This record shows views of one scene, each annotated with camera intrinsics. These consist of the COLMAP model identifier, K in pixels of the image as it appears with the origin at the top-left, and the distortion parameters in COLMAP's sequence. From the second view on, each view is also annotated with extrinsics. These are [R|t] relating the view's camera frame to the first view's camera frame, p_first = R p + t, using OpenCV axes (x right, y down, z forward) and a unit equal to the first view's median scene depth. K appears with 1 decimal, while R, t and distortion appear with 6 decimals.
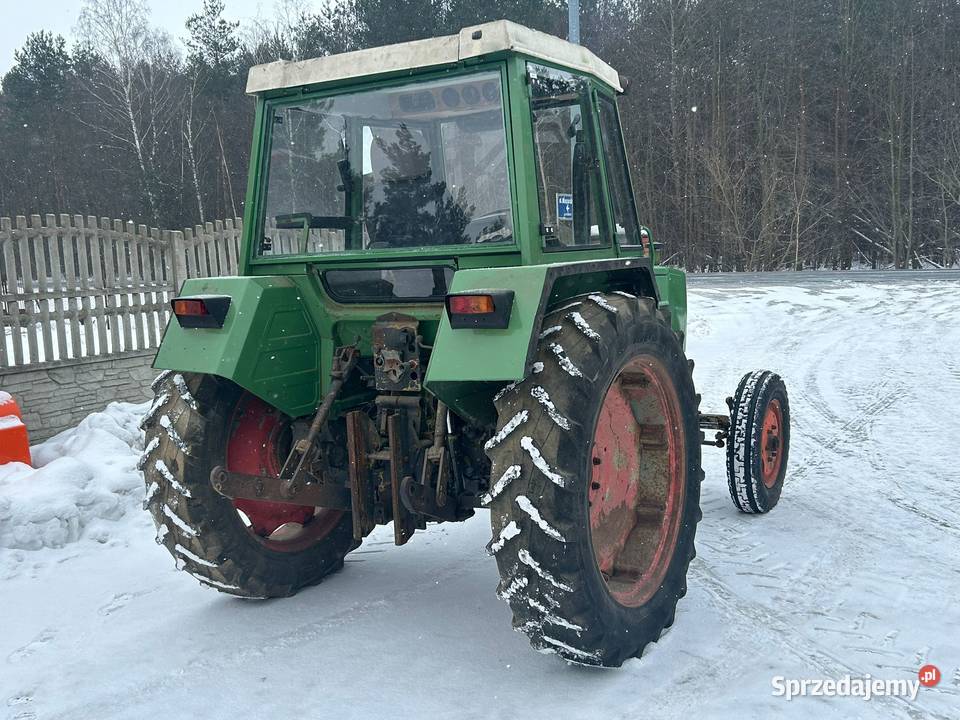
lens RADIAL K [[1019.0, 0, 473.0], [0, 1019.0, 342.7], [0, 0, 1]] dist [0.014590, 0.000000]
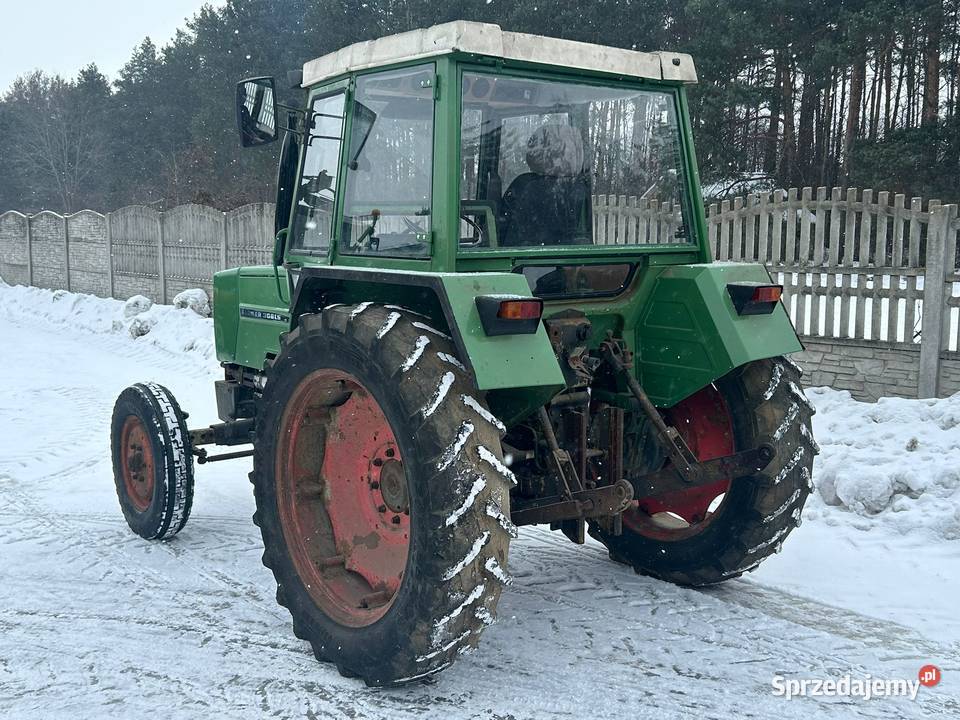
lens RADIAL K [[1090.3, 0, 489.8], [0, 1090.3, 363.8], [0, 0, 1]] dist [0.017363, 0.000000]
pose [[-0.337167, 0.156013, -0.928428, 0.719432], [-0.076223, 0.978412, 0.192093, -0.144709], [0.938354, 0.135535, -0.317996, 1.144955]]
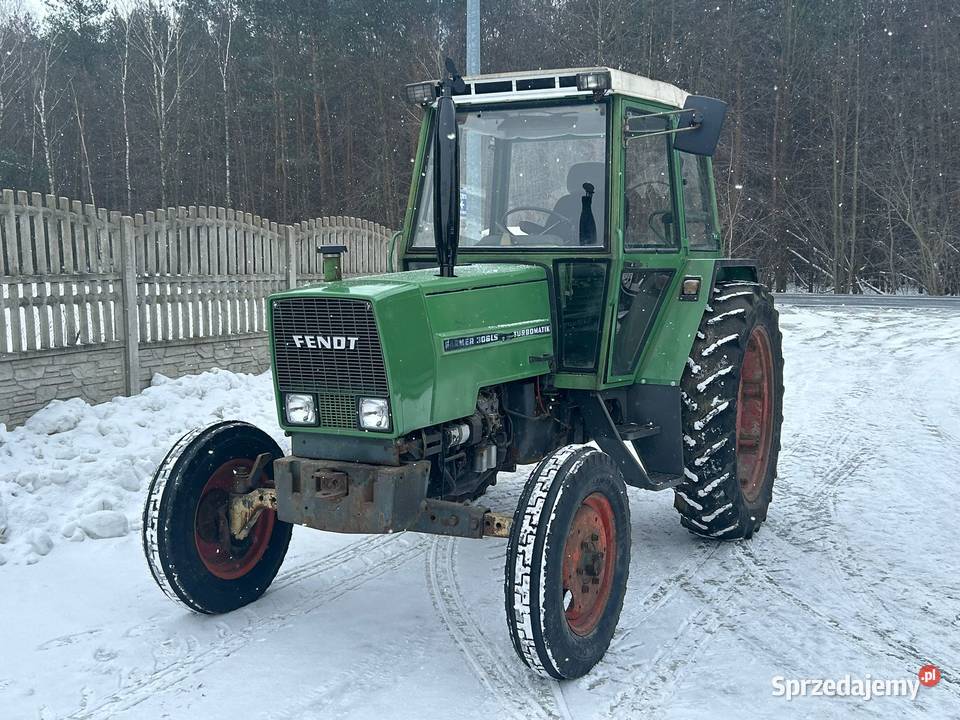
lens RADIAL K [[1090.3, 0, 473.0], [0, 1090.3, 360.8], [0, 0, 1]] dist [0.017363, 0.000000]
pose [[0.996014, 0.029725, 0.084104, 0.057965], [-0.030062, 0.999544, 0.002746, -0.019431], [-0.083984, -0.005263, 0.996453, 0.241112]]
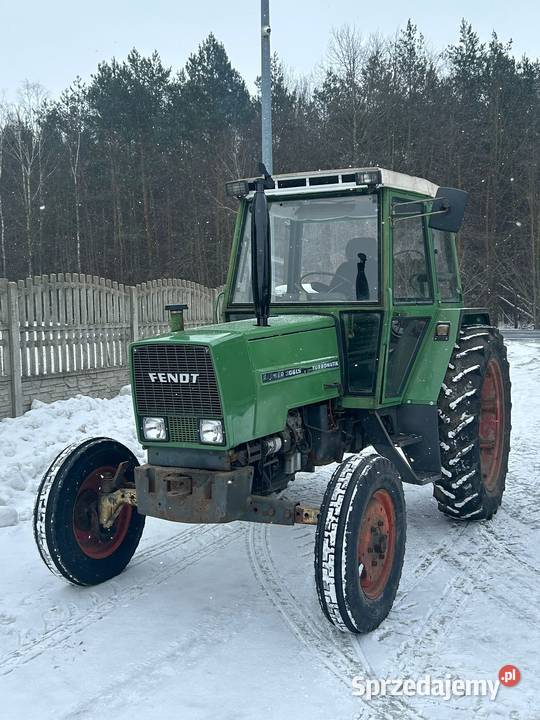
lens RADIAL K [[817.7, 0, 268.1], [0, 817.7, 356.8], [0, 0, 1]] dist [0.017363, 0.000000]
pose [[0.995769, 0.016863, 0.090326, 0.044832], [-0.014298, 0.999478, -0.028969, -0.023630], [-0.090768, 0.027555, 0.995491, 0.246571]]
